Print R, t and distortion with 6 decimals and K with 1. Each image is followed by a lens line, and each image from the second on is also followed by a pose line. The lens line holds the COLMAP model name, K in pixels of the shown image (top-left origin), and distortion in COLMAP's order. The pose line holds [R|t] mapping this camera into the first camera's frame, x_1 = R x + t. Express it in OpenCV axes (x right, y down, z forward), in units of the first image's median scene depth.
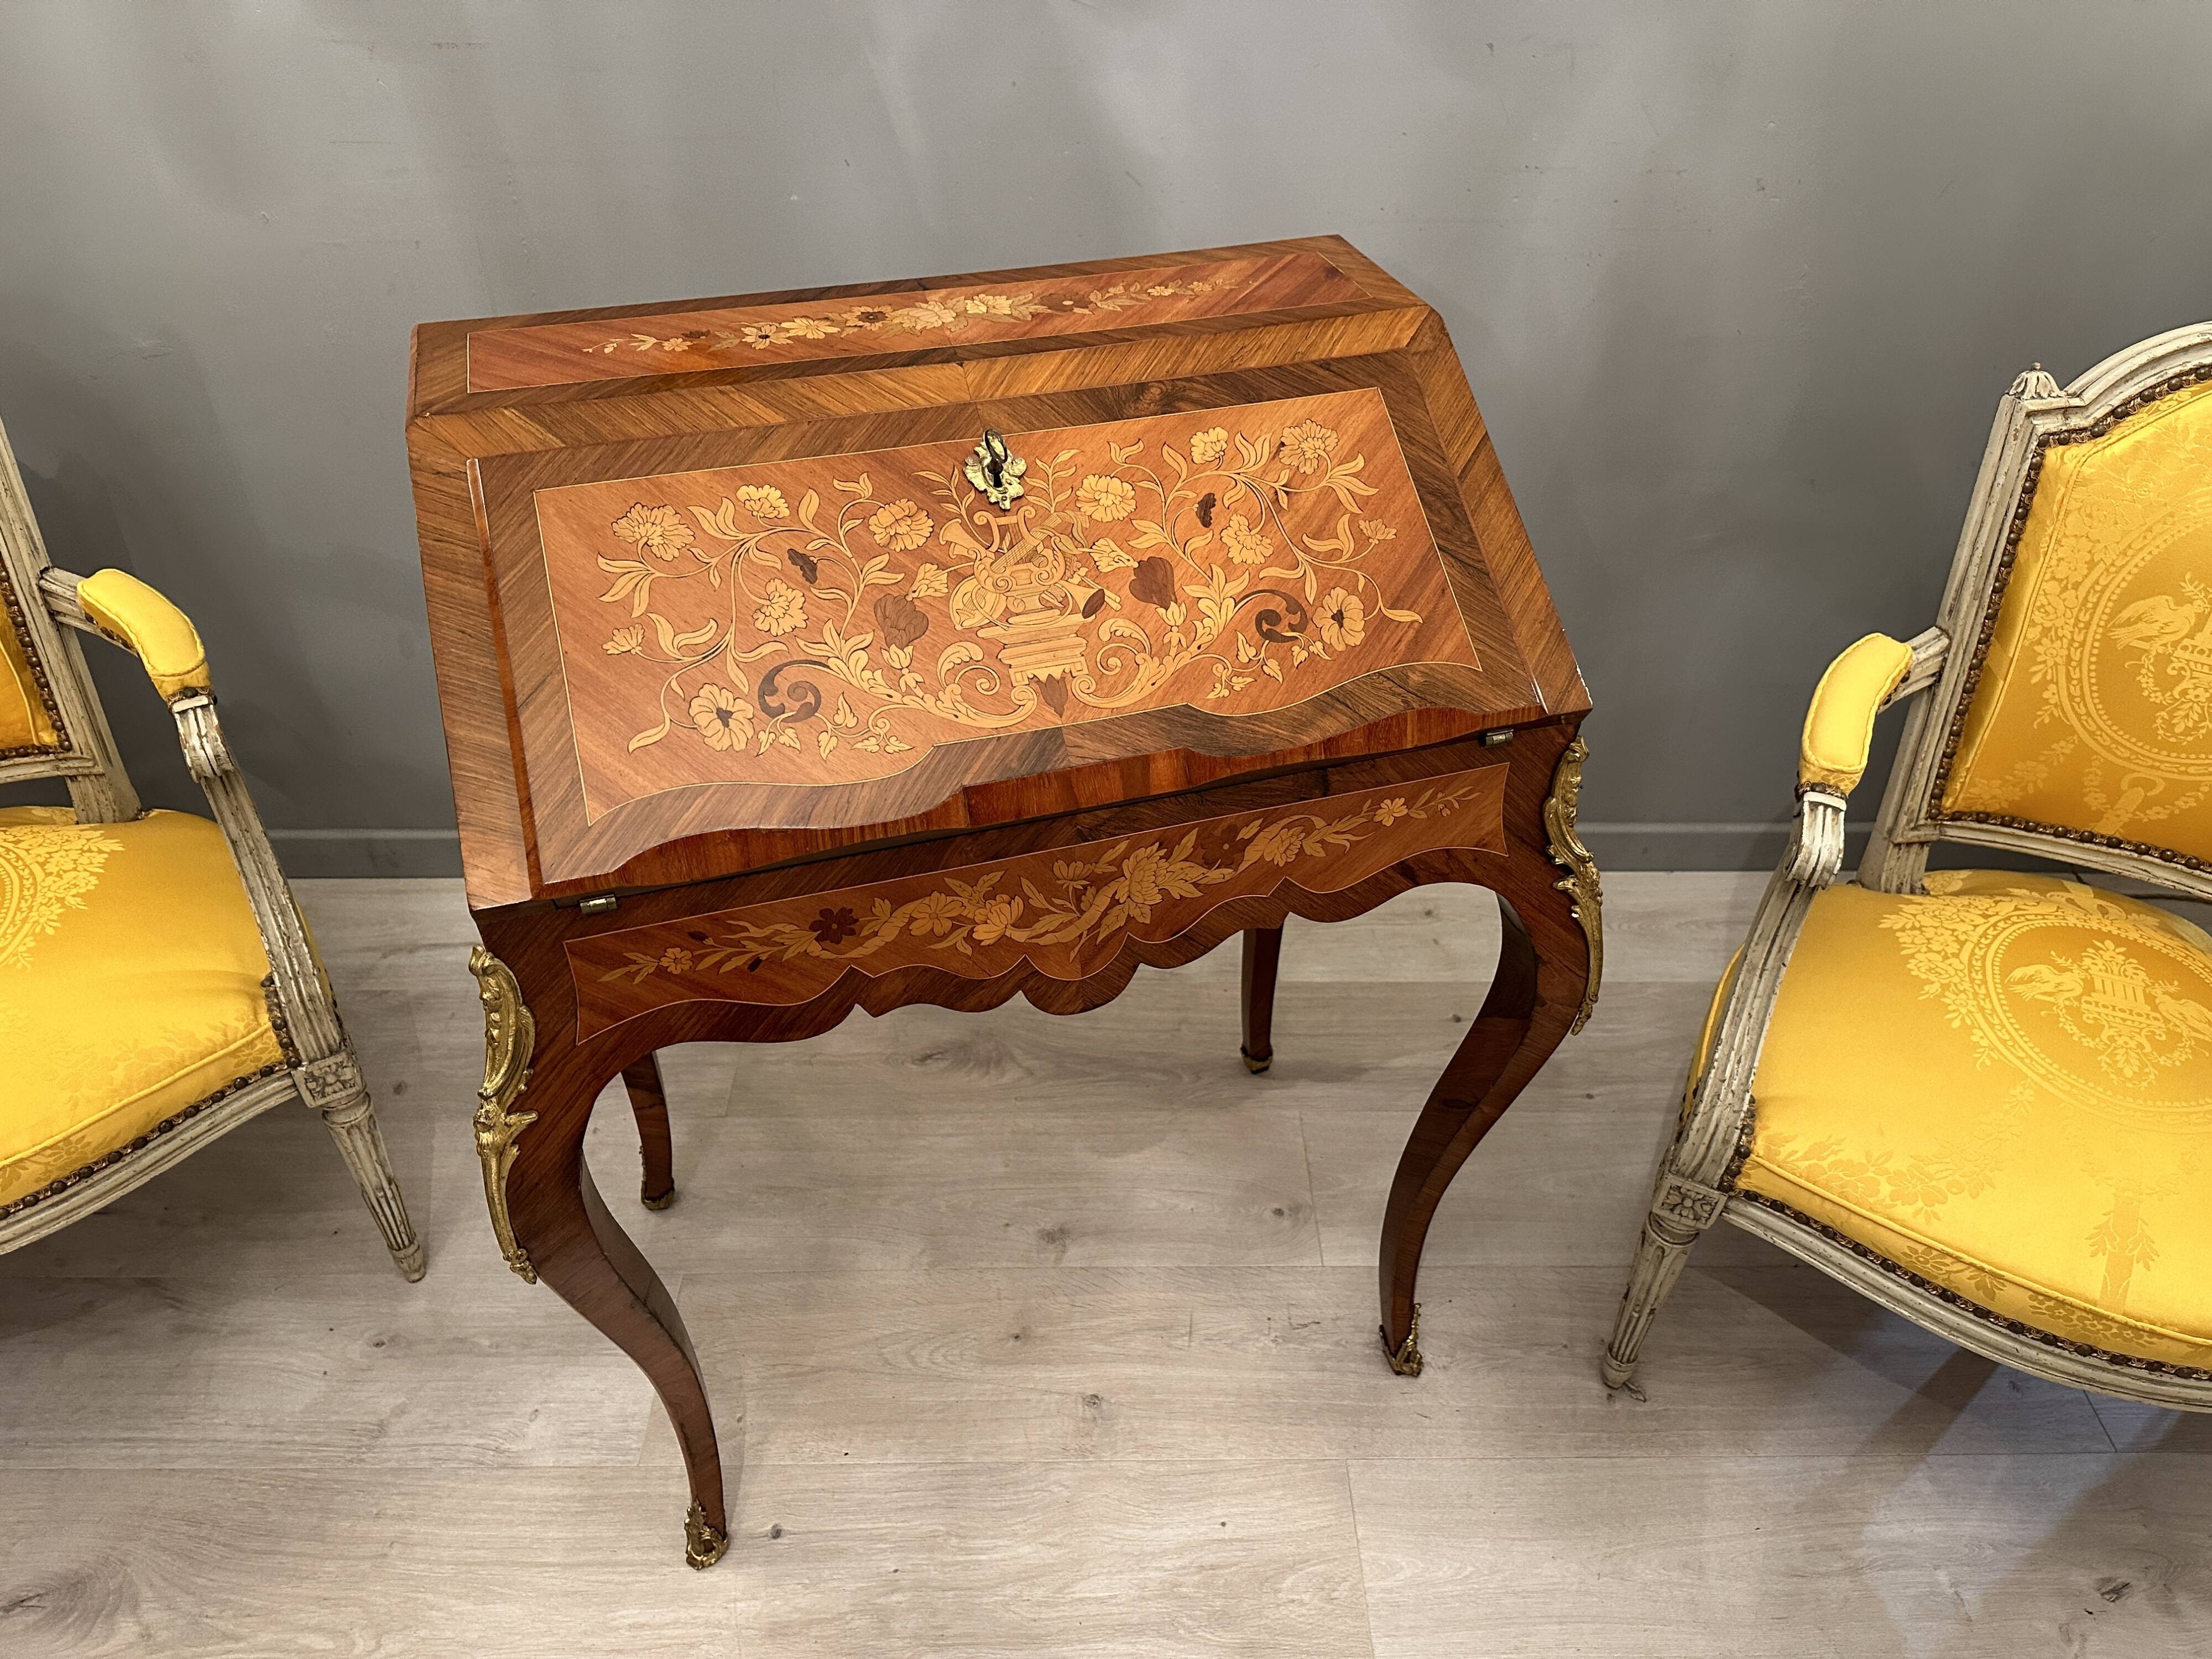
lens RADIAL K [[1564.0, 0, 1106.6], [0, 1564.0, 823.2], [0, 0, 1]] dist [0.010644, -0.022174]
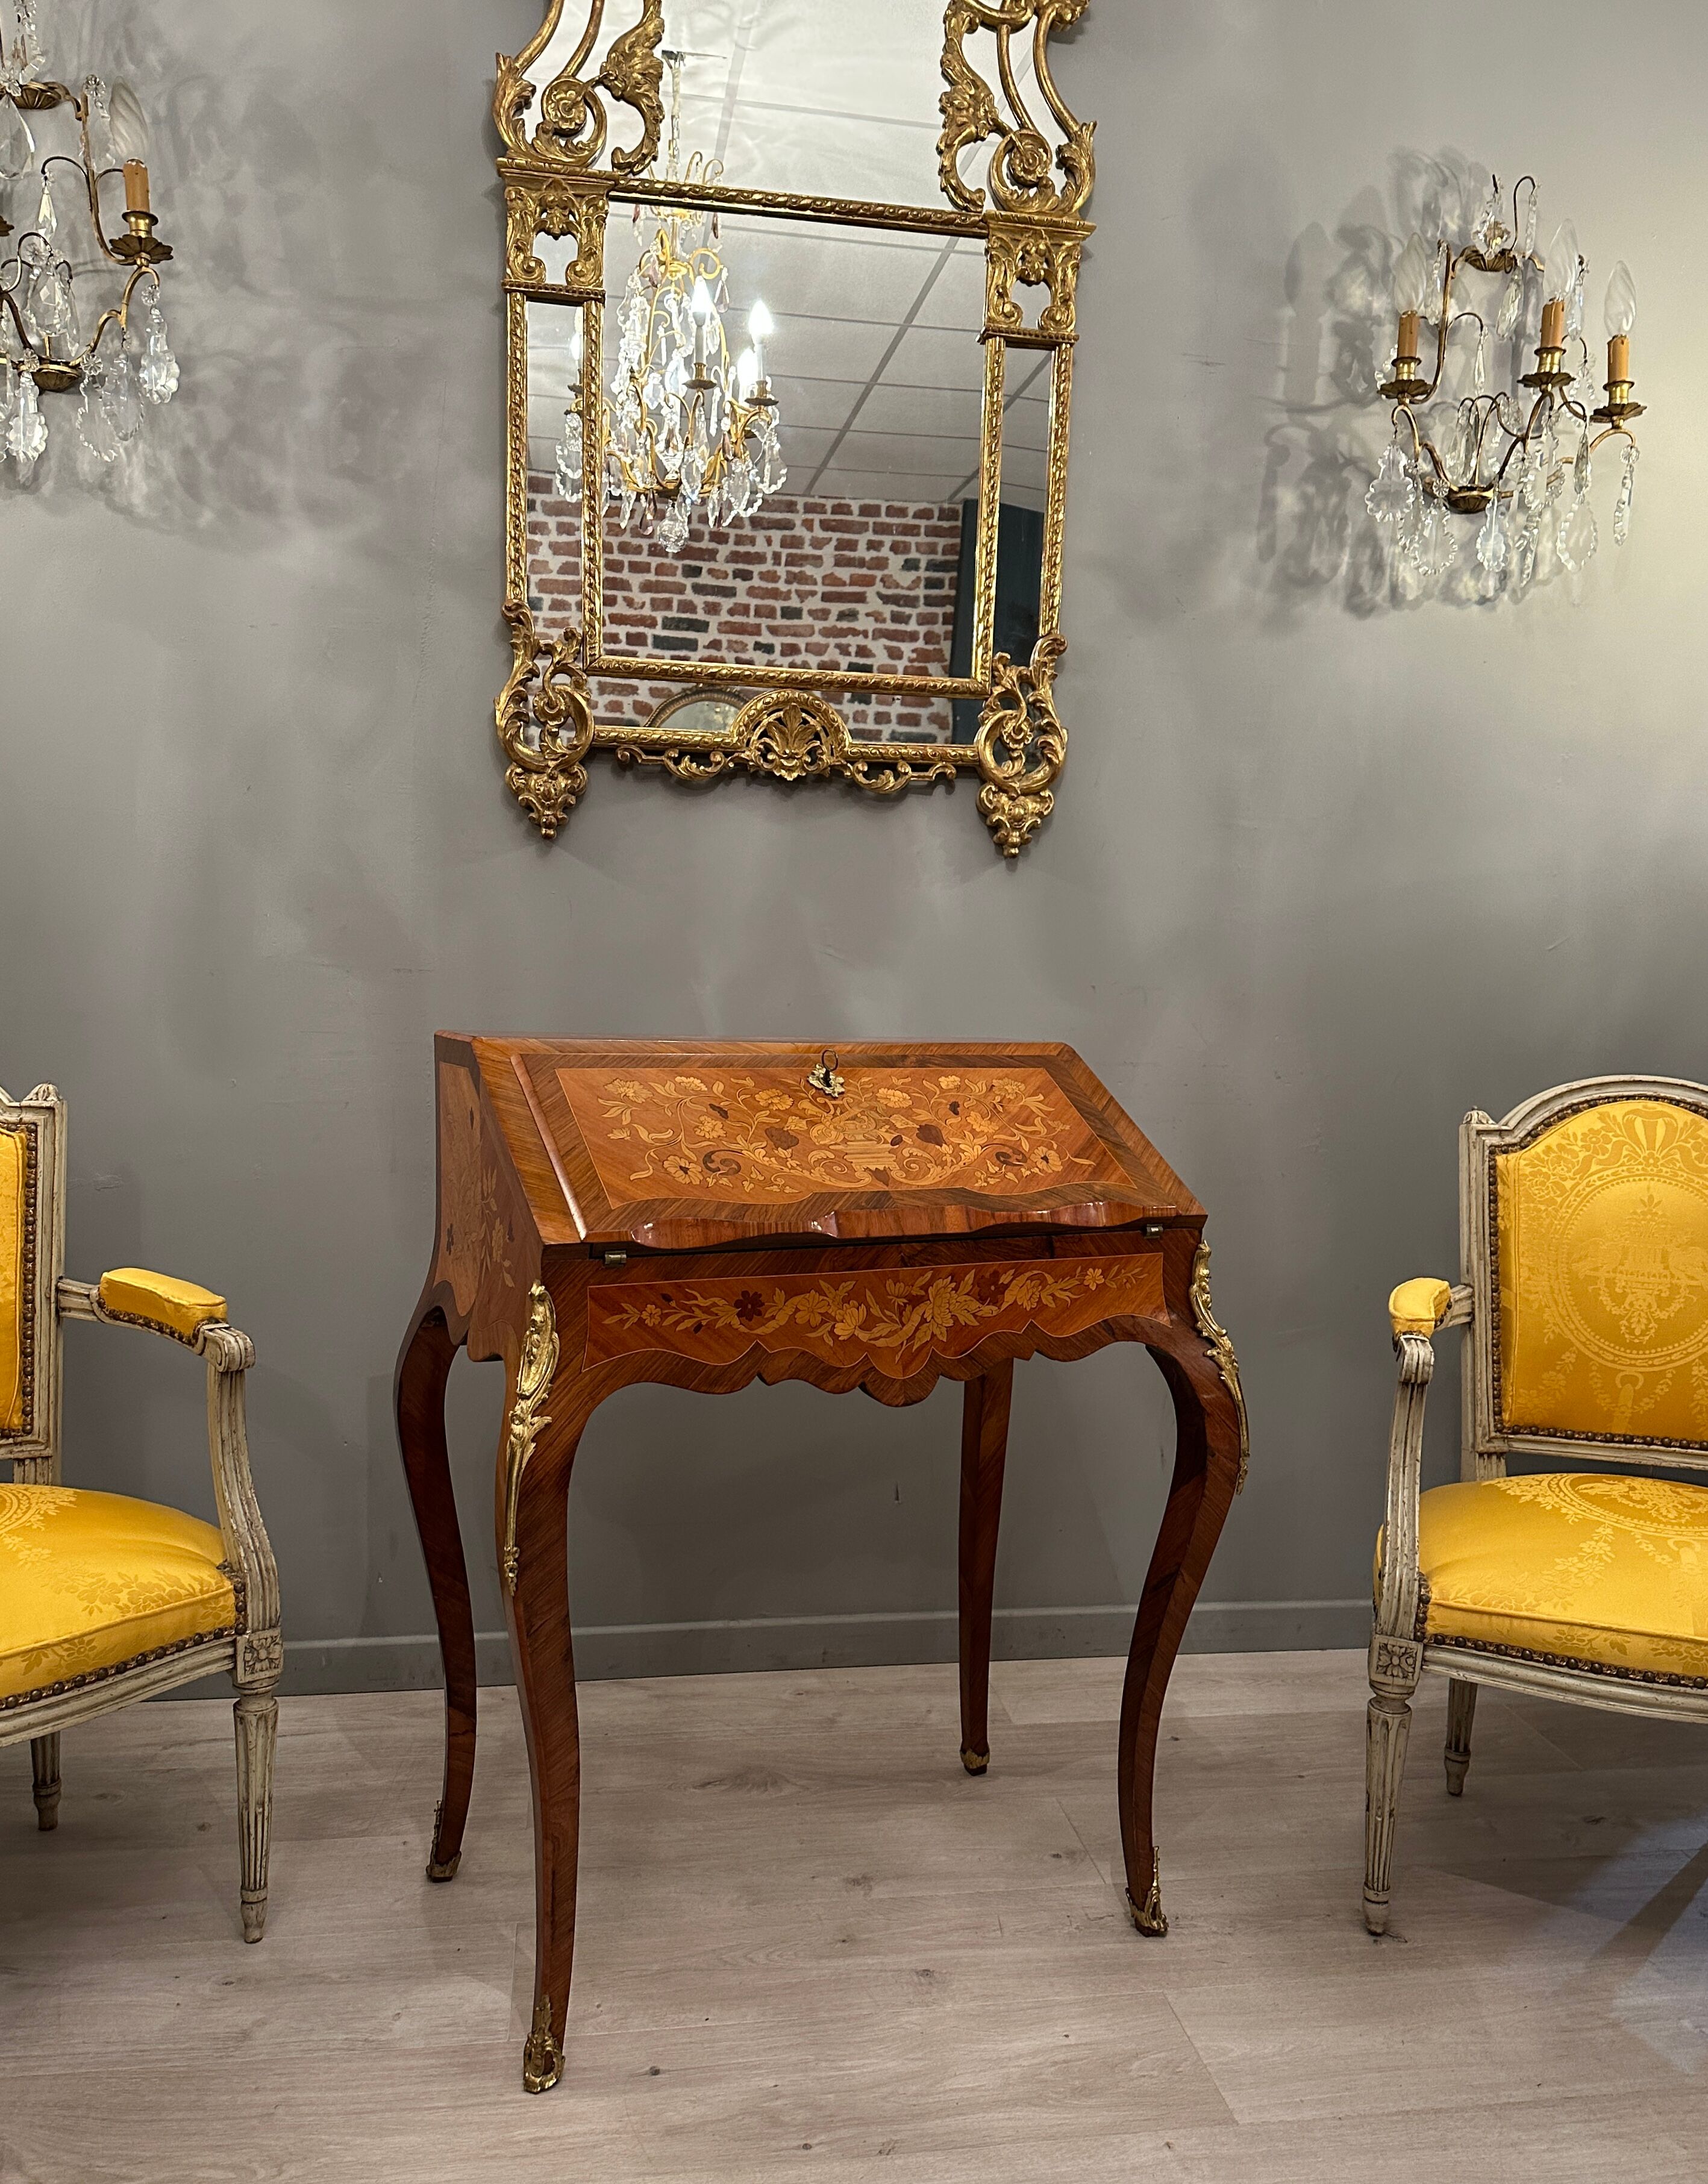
lens RADIAL K [[1712.6, 0, 863.4], [0, 1712.6, 1168.1], [0, 0, 1]] dist [0.020679, -0.031447]
pose [[0.989039, 0.001821, 0.147642, -0.252936], [0.077024, 0.846730, -0.526418, 0.578528], [-0.125971, 0.532019, 0.837309, -0.316226]]
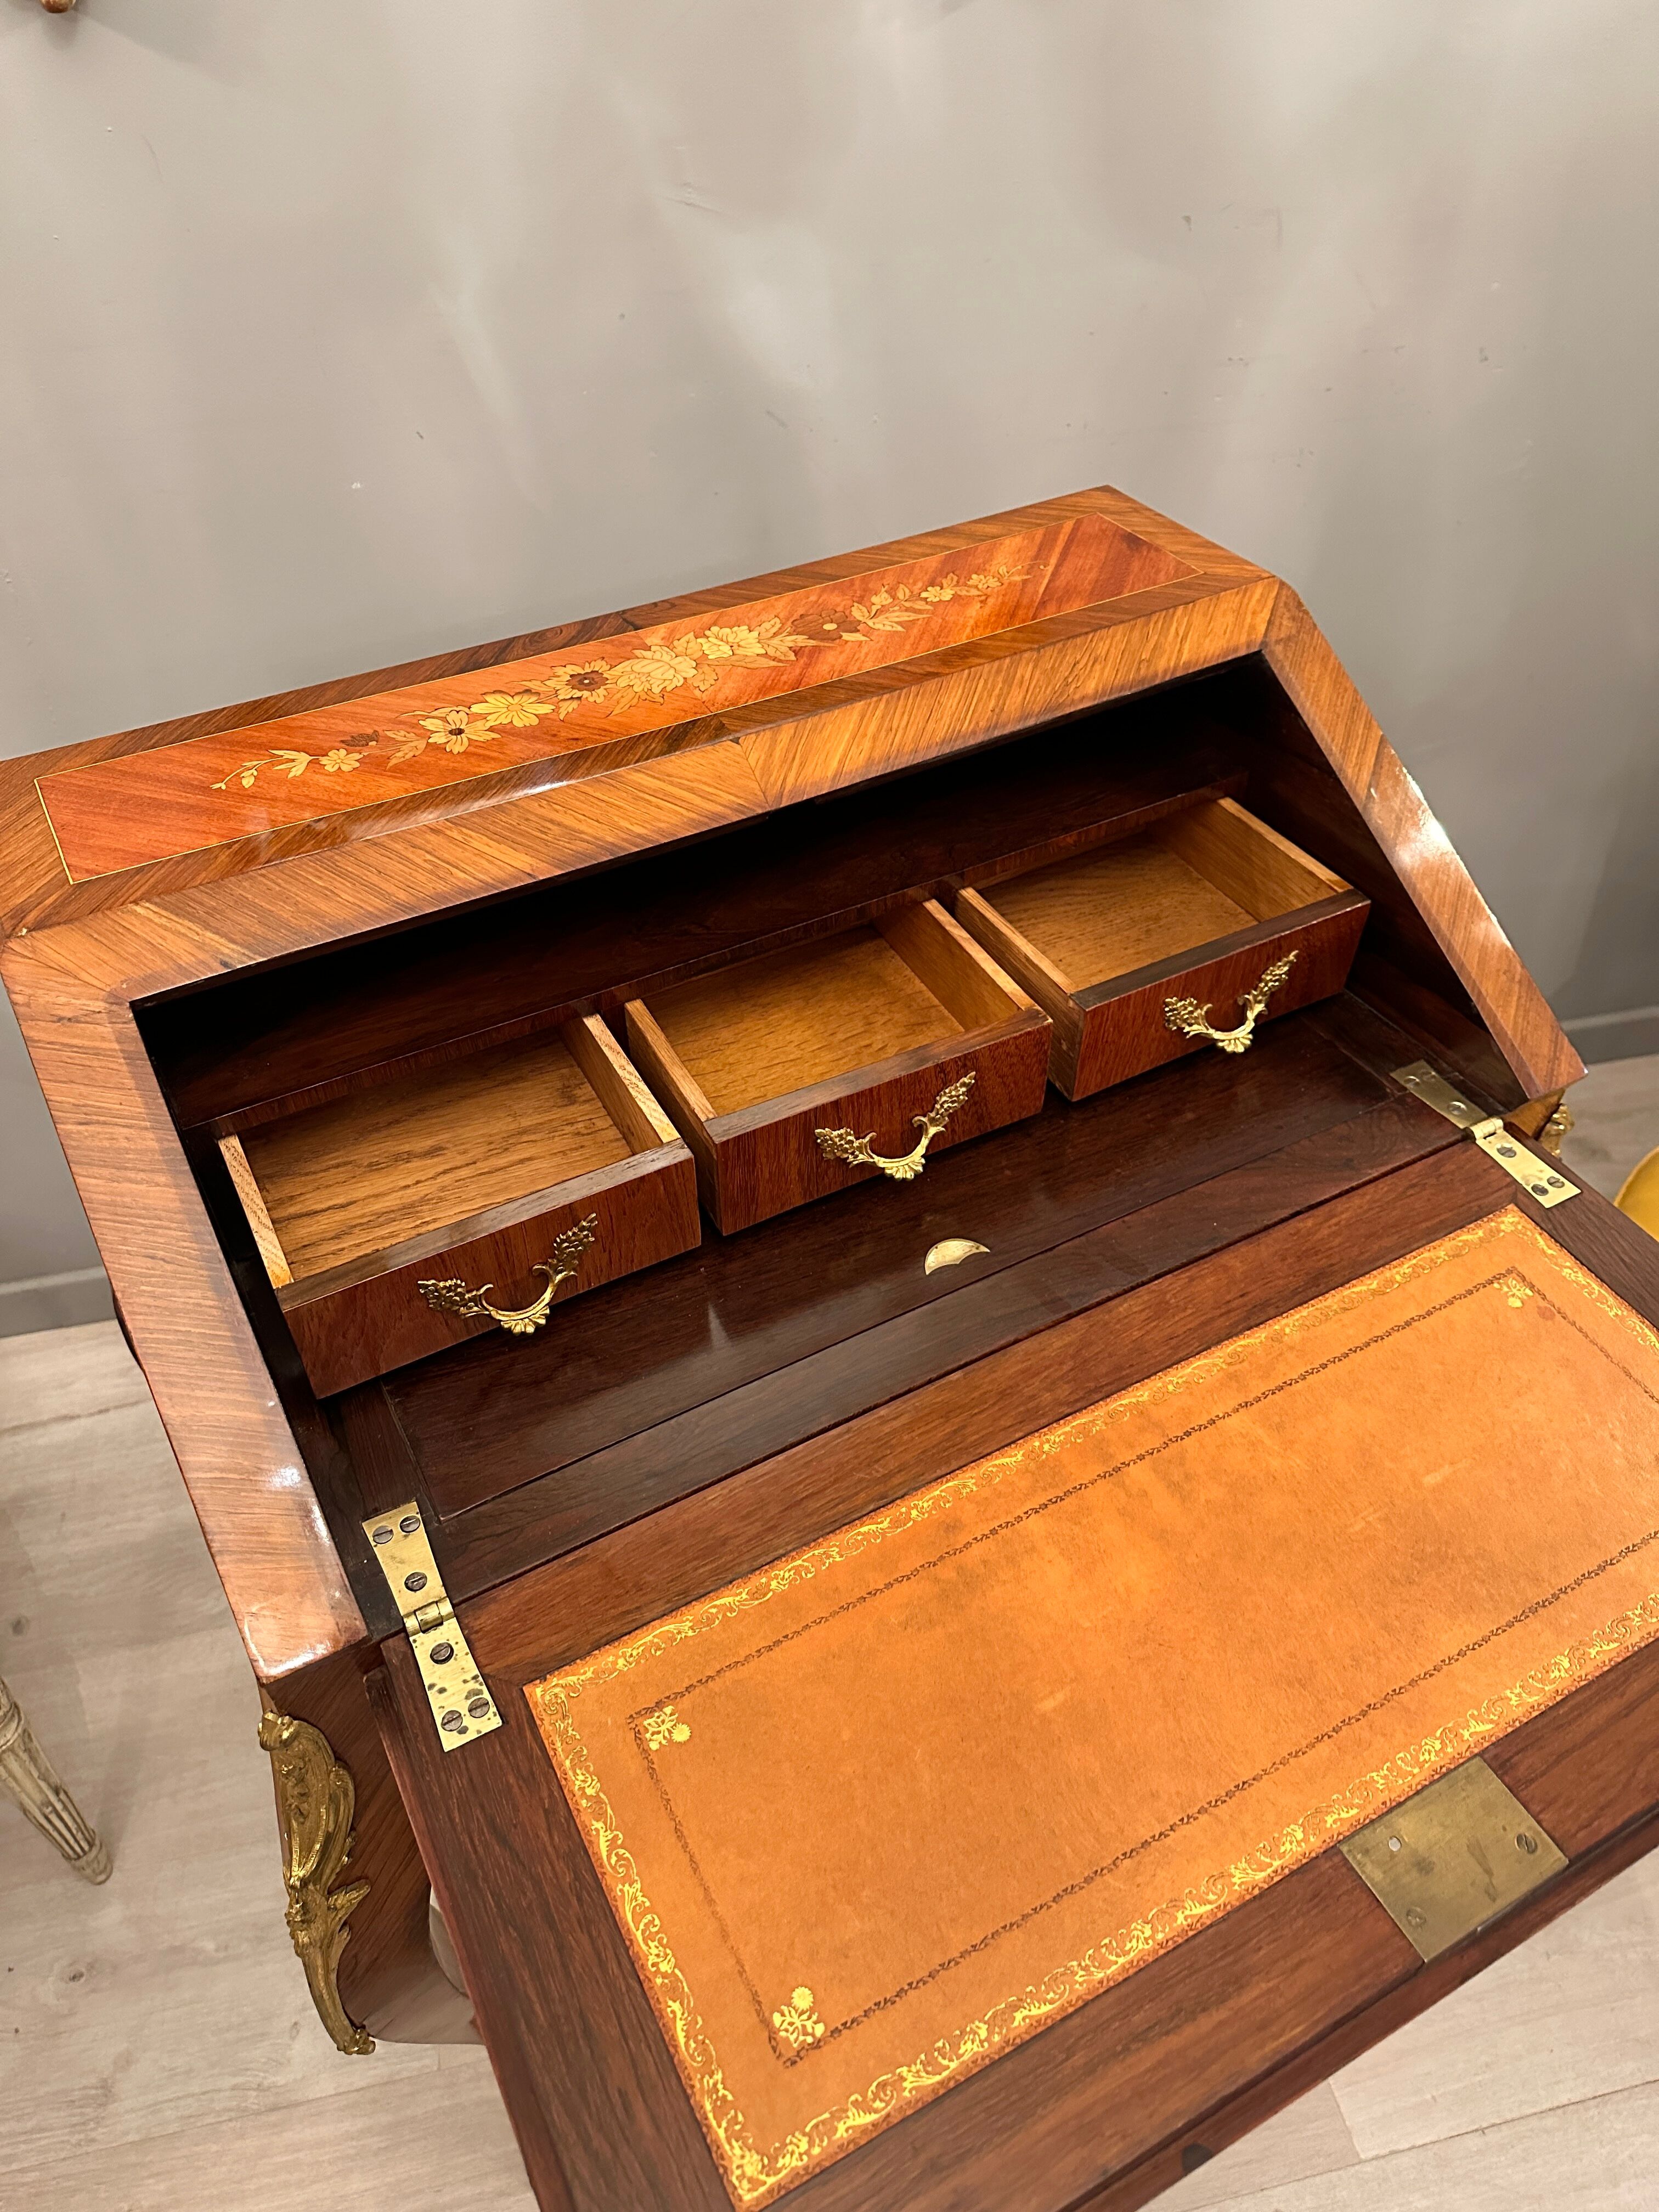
lens RADIAL K [[1568.2, 0, 816.8], [0, 1568.2, 1103.0], [0, 0, 1]] dist [0.000086, -0.008072]
pose [[0.979761, -0.154599, 0.127148, -0.139083], [0.145963, 0.986466, 0.074702, -0.135933], [-0.136976, -0.054631, 0.989067, 0.194649]]
